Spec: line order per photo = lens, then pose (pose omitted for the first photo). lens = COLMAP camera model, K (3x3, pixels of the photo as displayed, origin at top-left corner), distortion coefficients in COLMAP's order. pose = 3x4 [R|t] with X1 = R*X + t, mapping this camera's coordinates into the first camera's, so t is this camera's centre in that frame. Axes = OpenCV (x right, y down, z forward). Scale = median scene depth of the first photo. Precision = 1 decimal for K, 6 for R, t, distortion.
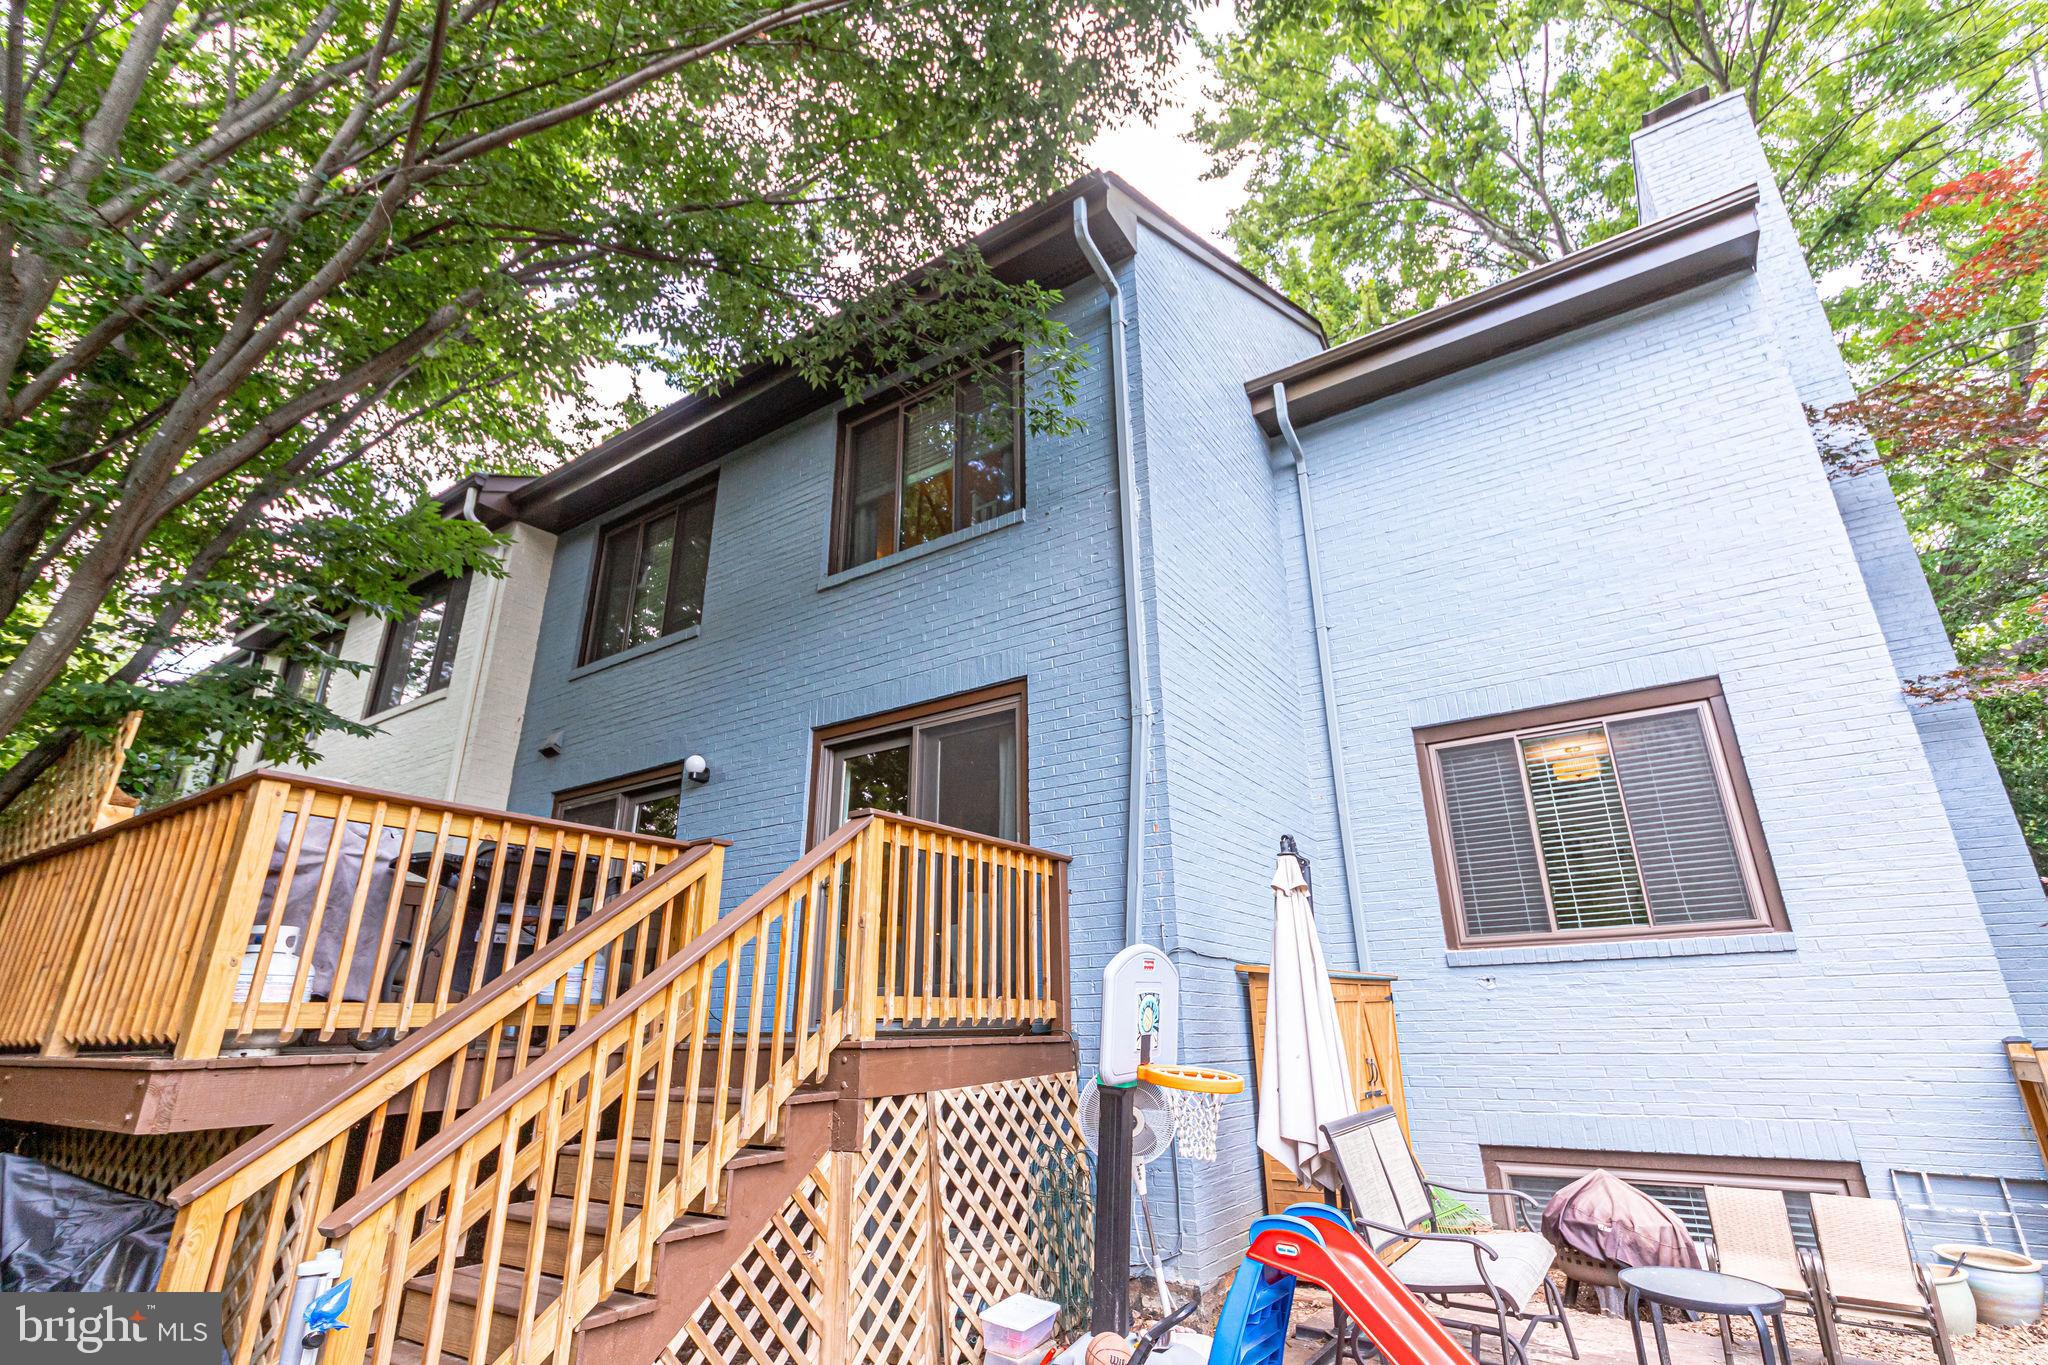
lens RADIAL K [[941.4, 0, 1025.4], [0, 941.4, 692.1], [0, 0, 1]] dist [-0.000920, 0.000334]
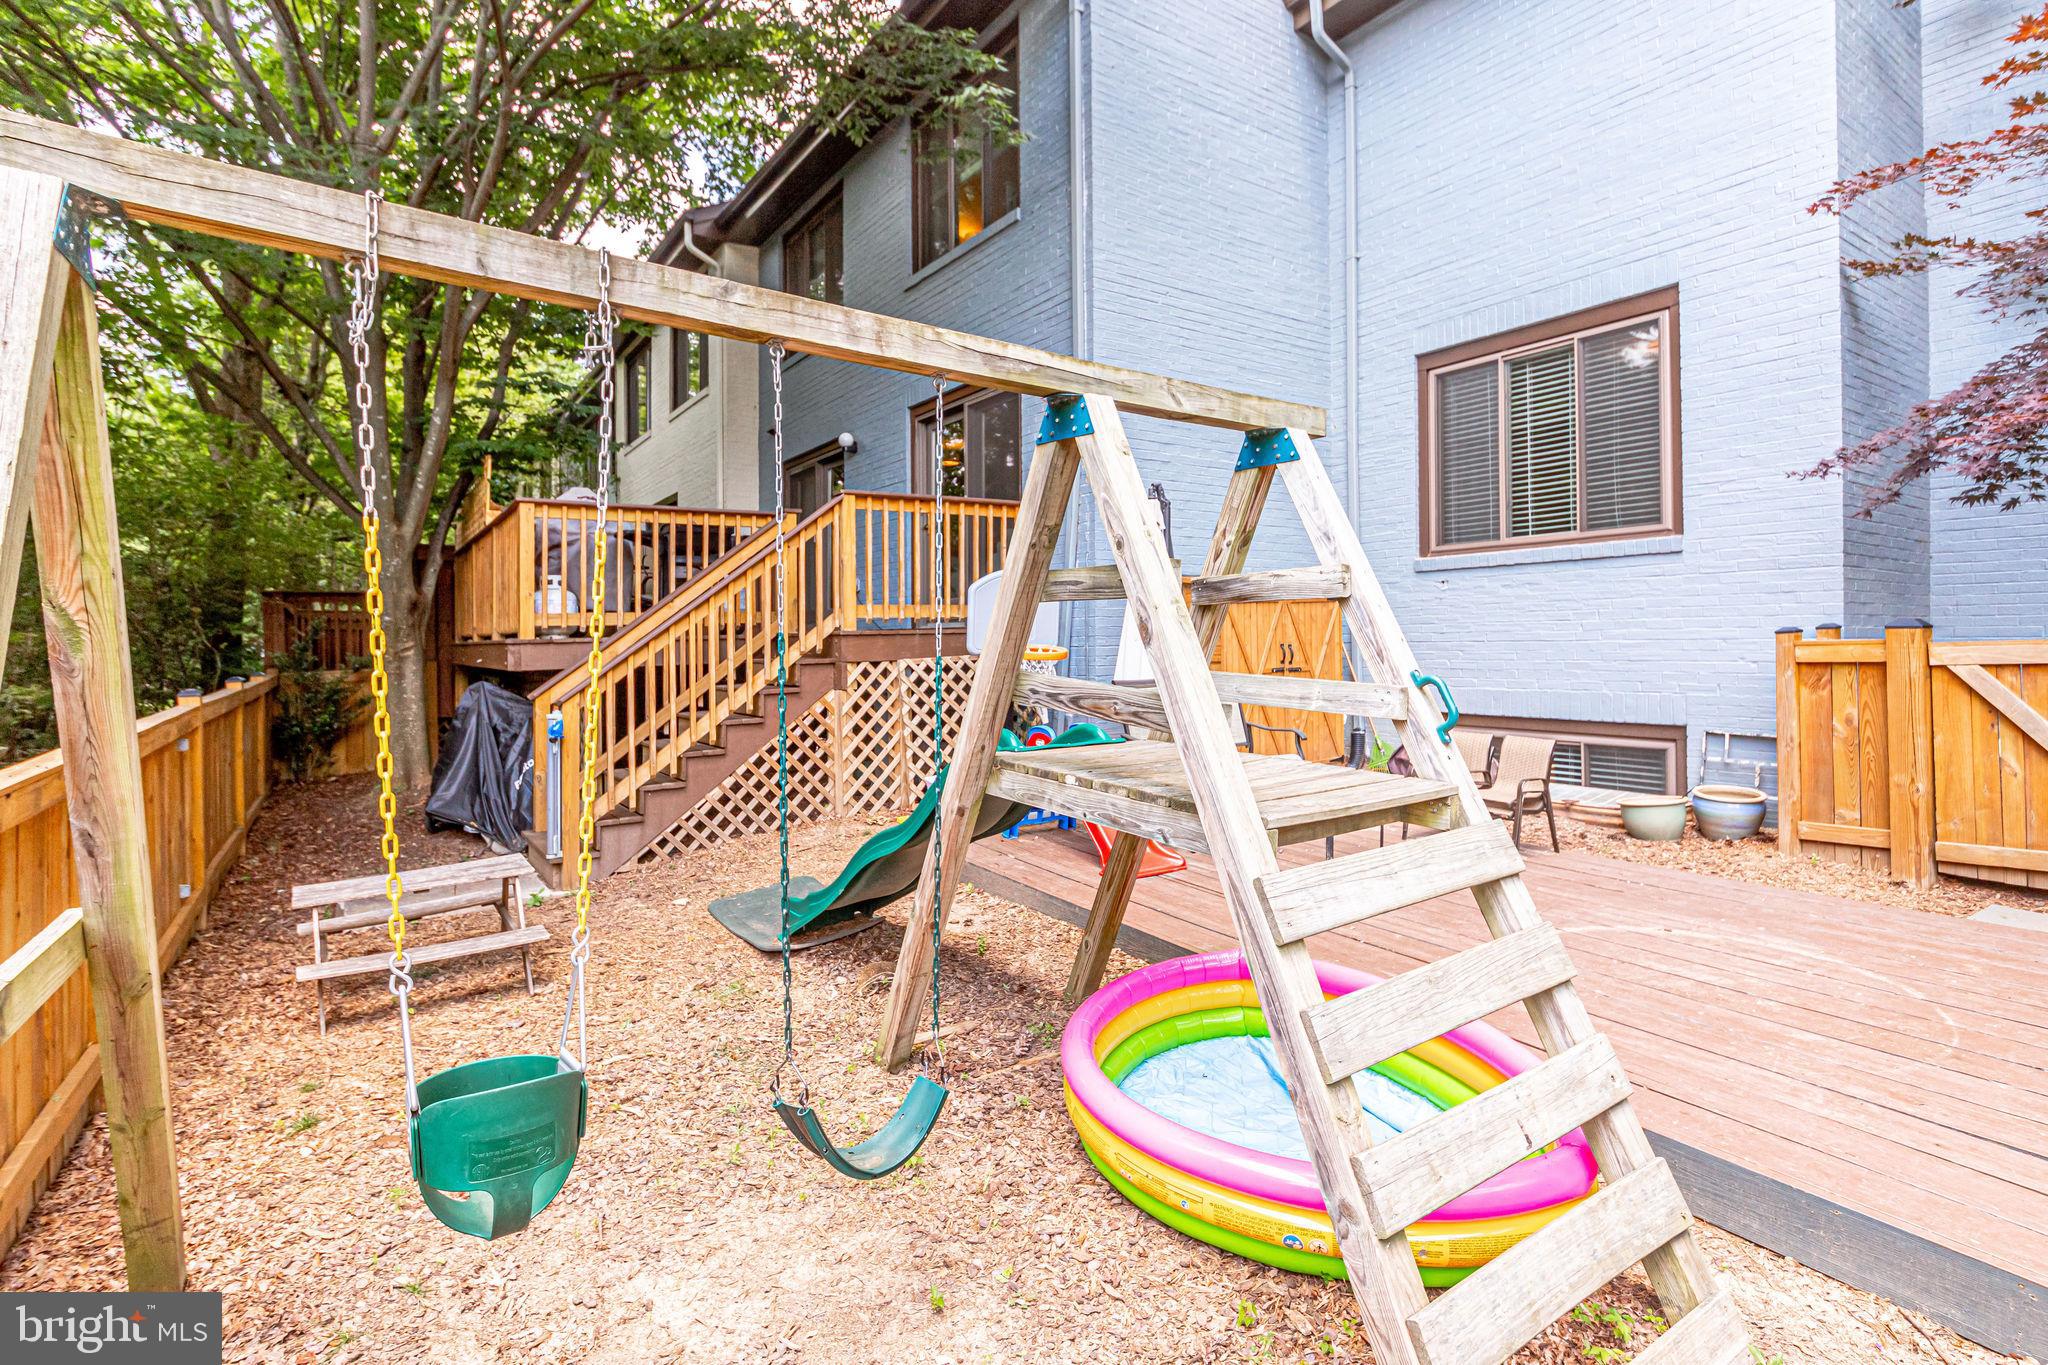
lens RADIAL K [[962.1, 0, 1024.3], [0, 962.1, 637.2], [0, 0, 1]] dist [-0.009903, -0.000503]
pose [[0.931269, -0.002353, -0.364325, 0.515679], [0.127526, 0.938825, 0.319912, -0.086688], [0.341285, -0.344385, 0.874599, -0.270882]]
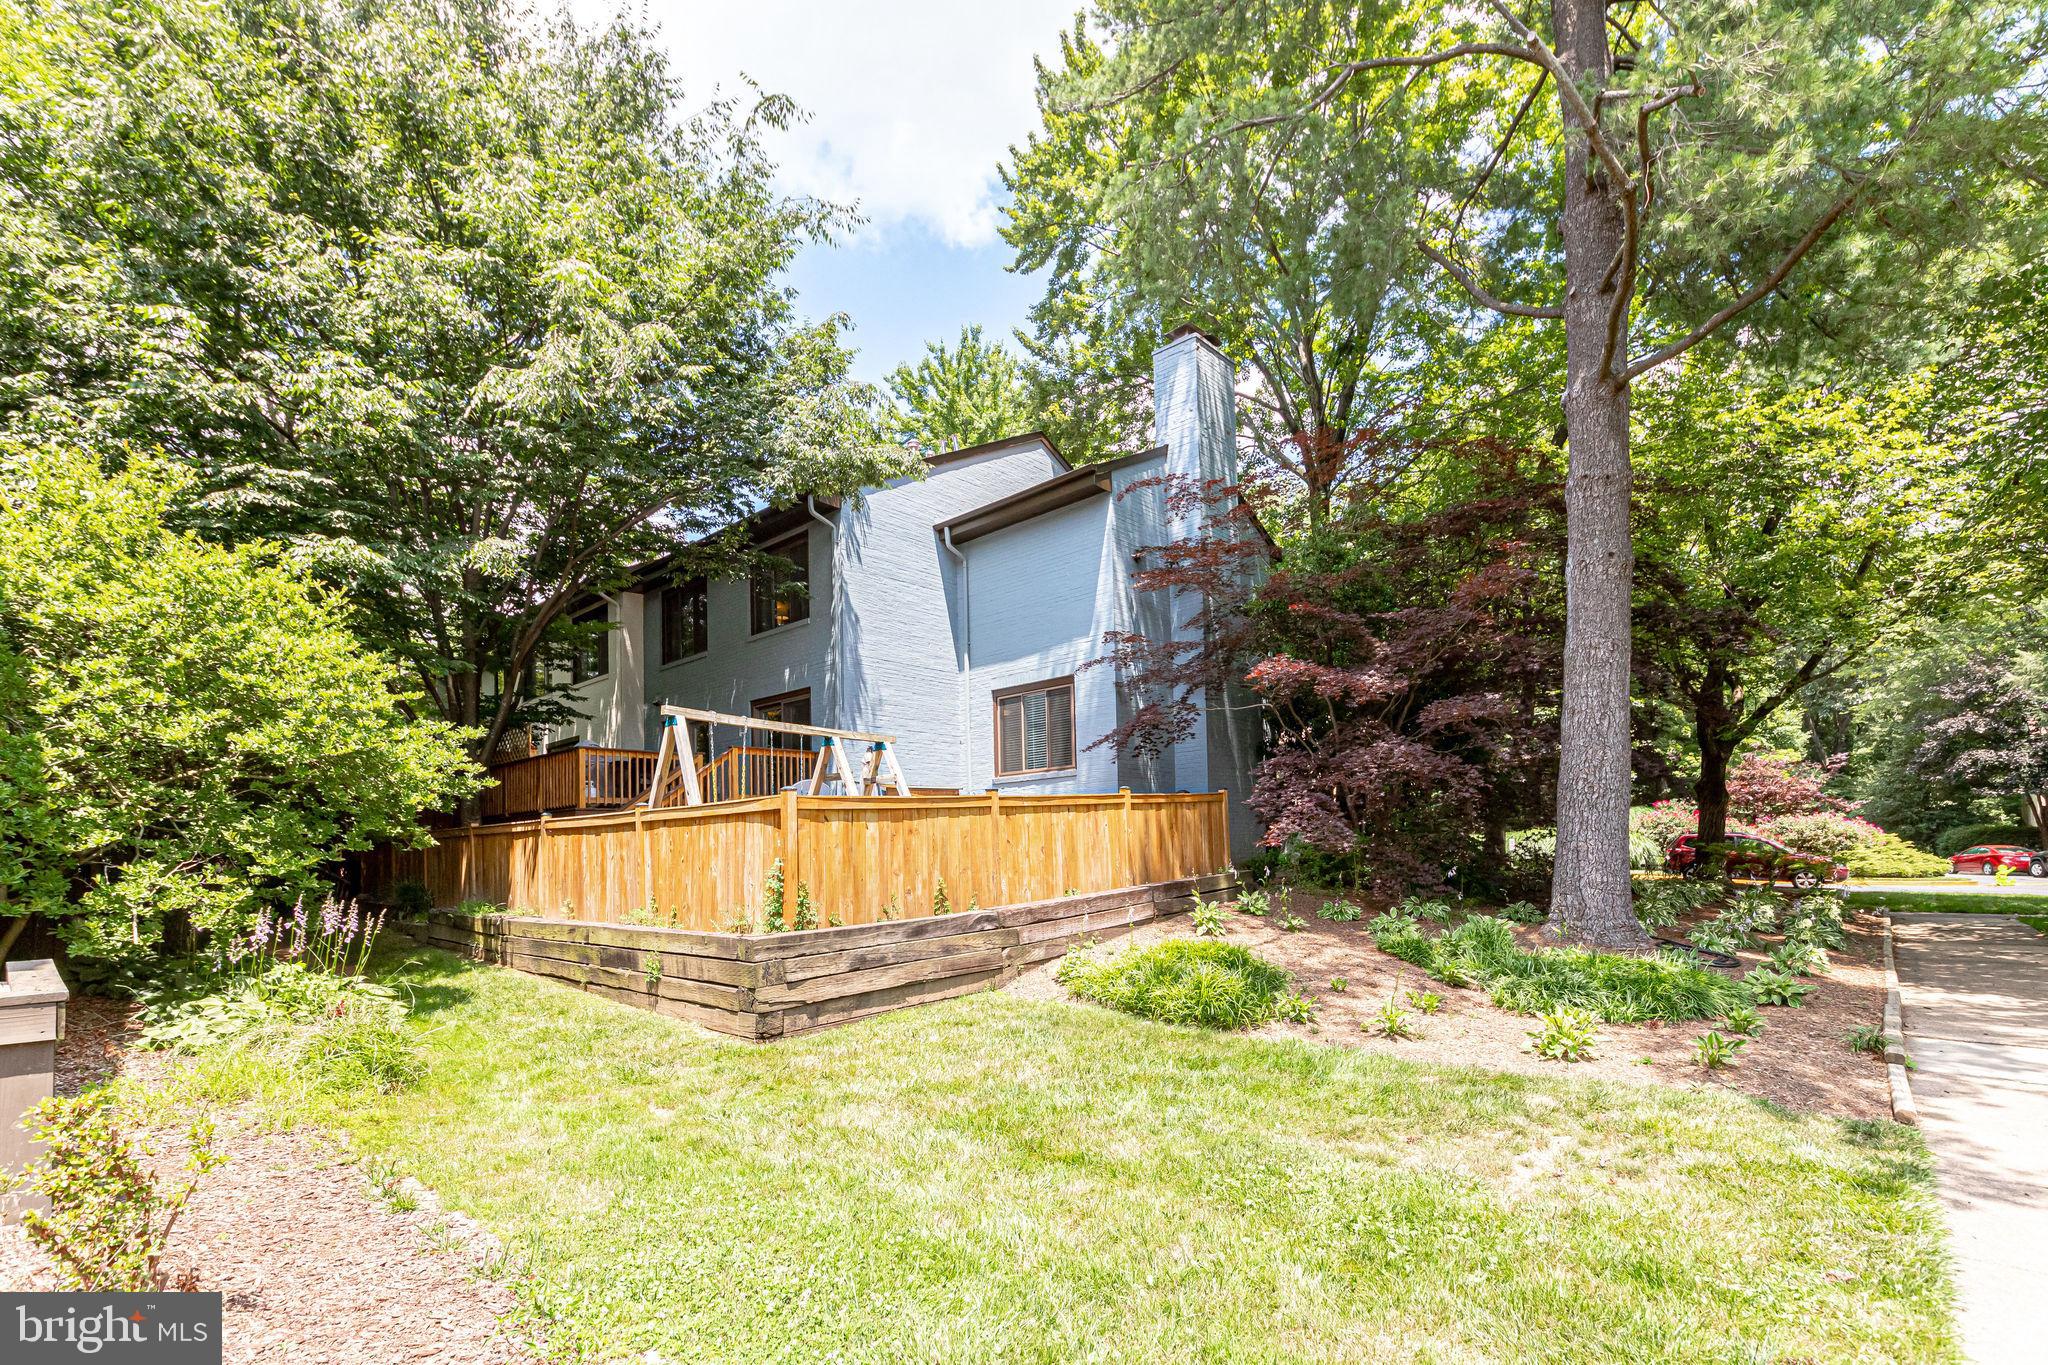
lens RADIAL K [[962.1, 0, 1024.3], [0, 962.1, 637.2], [0, 0, 1]] dist [-0.009903, -0.000503]
pose [[0.991881, -0.051478, -0.116282, 1.072029], [0.064928, 0.991240, 0.115008, -0.490168], [0.109343, -0.121624, 0.986535, -1.896449]]
